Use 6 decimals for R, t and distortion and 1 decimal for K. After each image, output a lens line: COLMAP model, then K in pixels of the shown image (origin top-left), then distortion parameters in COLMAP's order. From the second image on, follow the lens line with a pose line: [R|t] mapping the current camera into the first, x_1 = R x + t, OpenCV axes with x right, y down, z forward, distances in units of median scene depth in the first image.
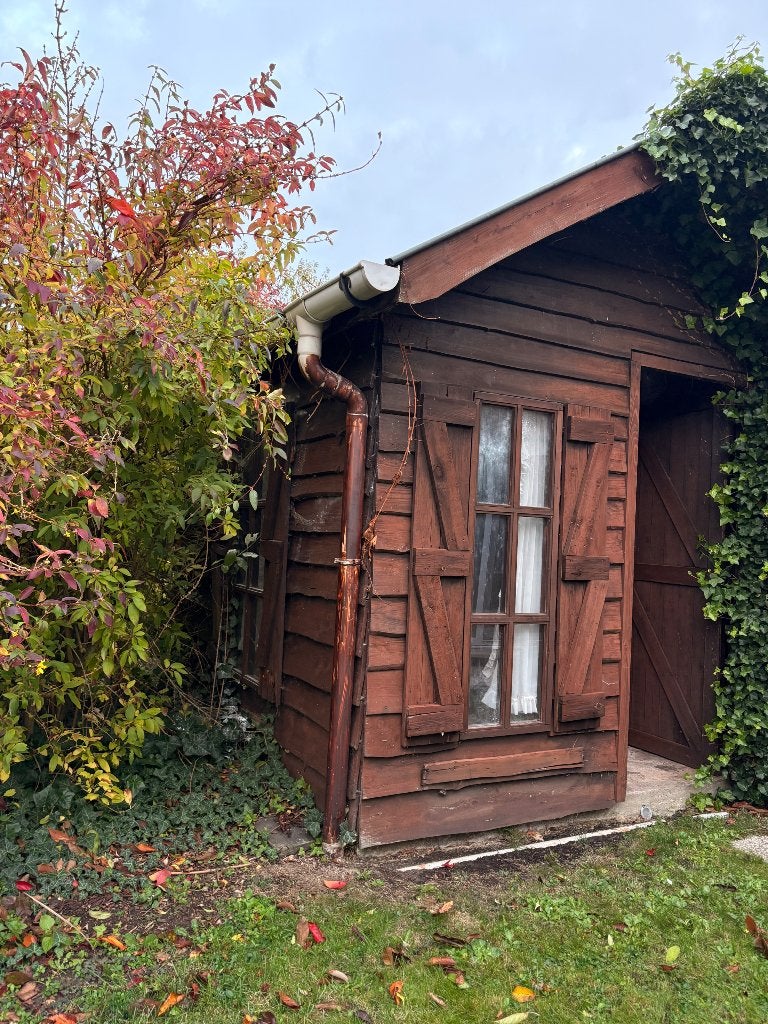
lens RADIAL K [[767.3, 0, 388.1], [0, 767.3, 506.9], [0, 0, 1]] dist [0.060493, -0.027949]
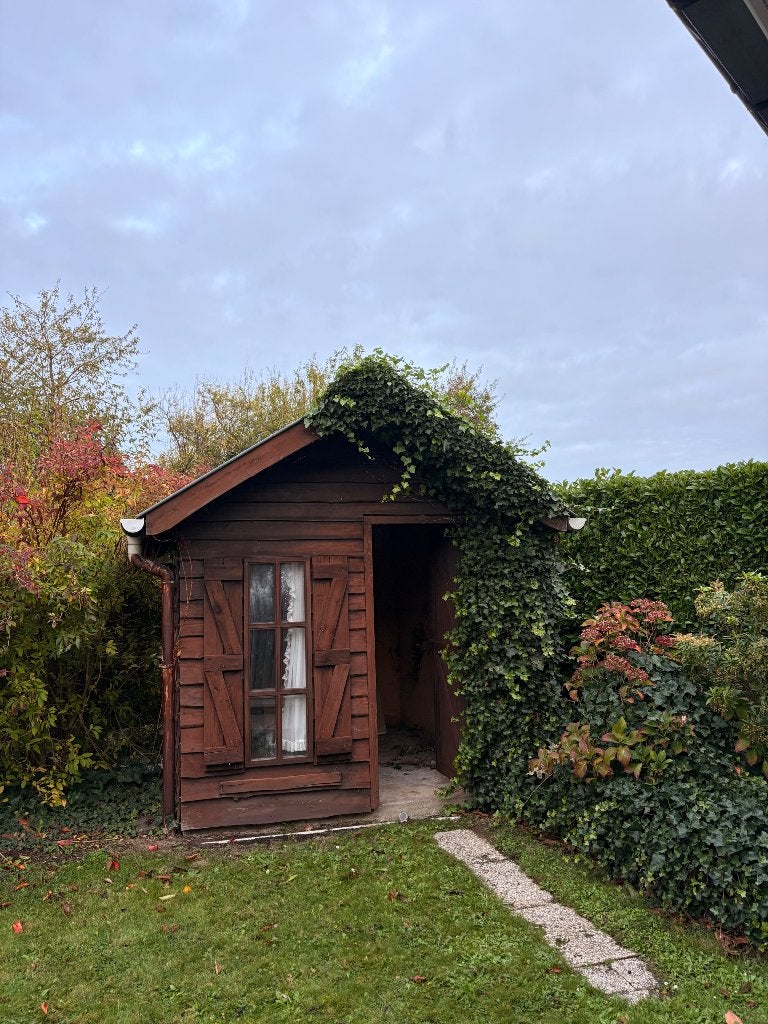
lens RADIAL K [[767.3, 0, 378.5], [0, 767.3, 511.7], [0, 0, 1]] dist [0.060493, -0.027949]
pose [[0.968109, -0.093269, -0.232519, 0.802461], [0.078482, 0.994307, -0.072075, -0.106291], [0.237918, 0.051528, 0.969918, -0.583179]]
